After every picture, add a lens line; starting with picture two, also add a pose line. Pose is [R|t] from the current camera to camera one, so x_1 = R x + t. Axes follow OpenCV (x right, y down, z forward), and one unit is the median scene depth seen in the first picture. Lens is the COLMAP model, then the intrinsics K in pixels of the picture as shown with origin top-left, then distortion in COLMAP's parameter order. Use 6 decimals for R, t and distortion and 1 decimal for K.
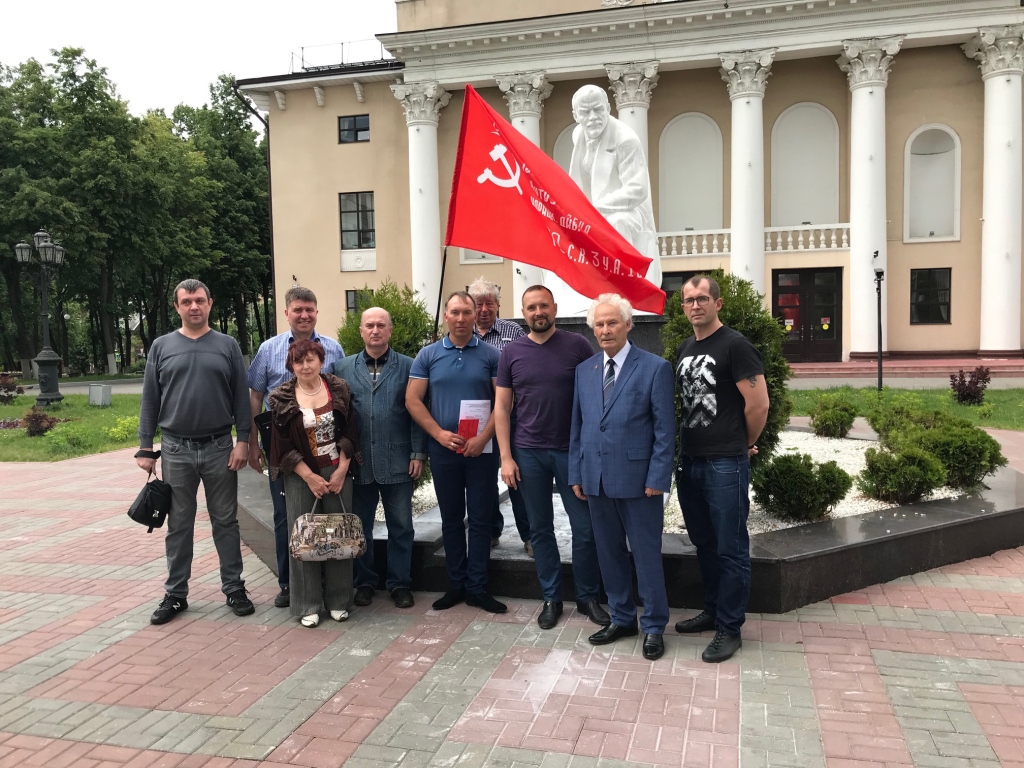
lens RADIAL K [[827.6, 0, 514.0], [0, 827.6, 386.8], [0, 0, 1]] dist [-0.004896, -0.020985]
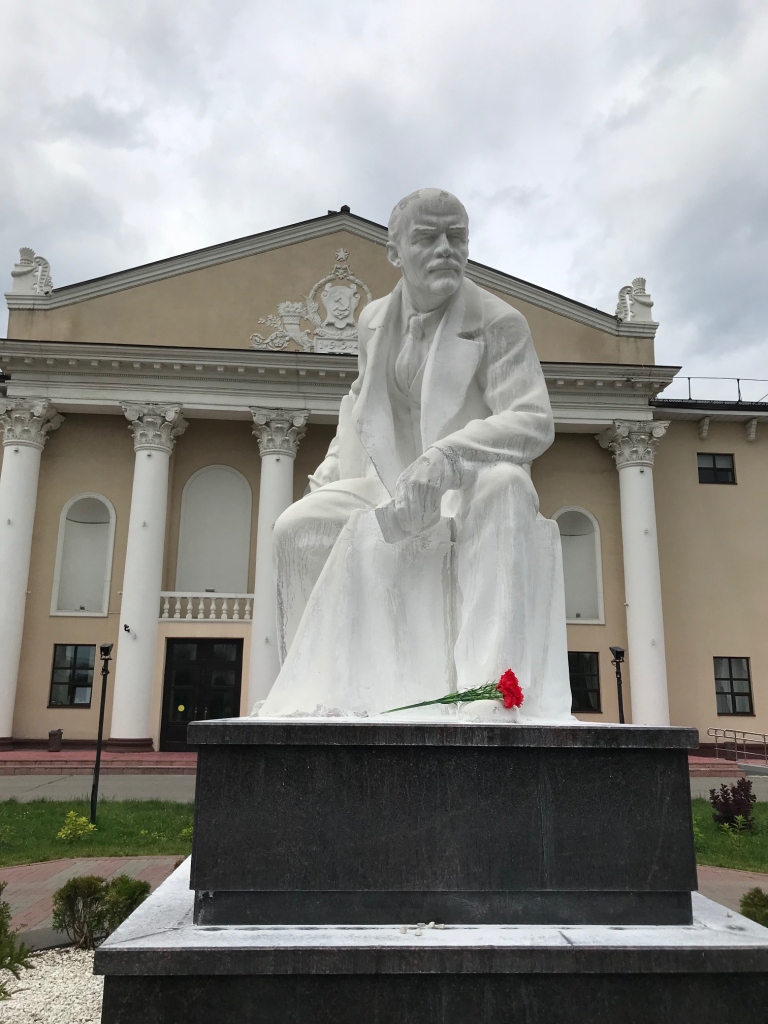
lens RADIAL K [[827.6, 0, 384.9], [0, 827.6, 505.6], [0, 0, 1]] dist [-0.004896, -0.020985]
pose [[0.947495, 0.102891, 0.302766, -0.013123], [-0.007756, 0.953936, -0.299910, -0.017142], [-0.319677, 0.281815, 0.904647, 0.166410]]
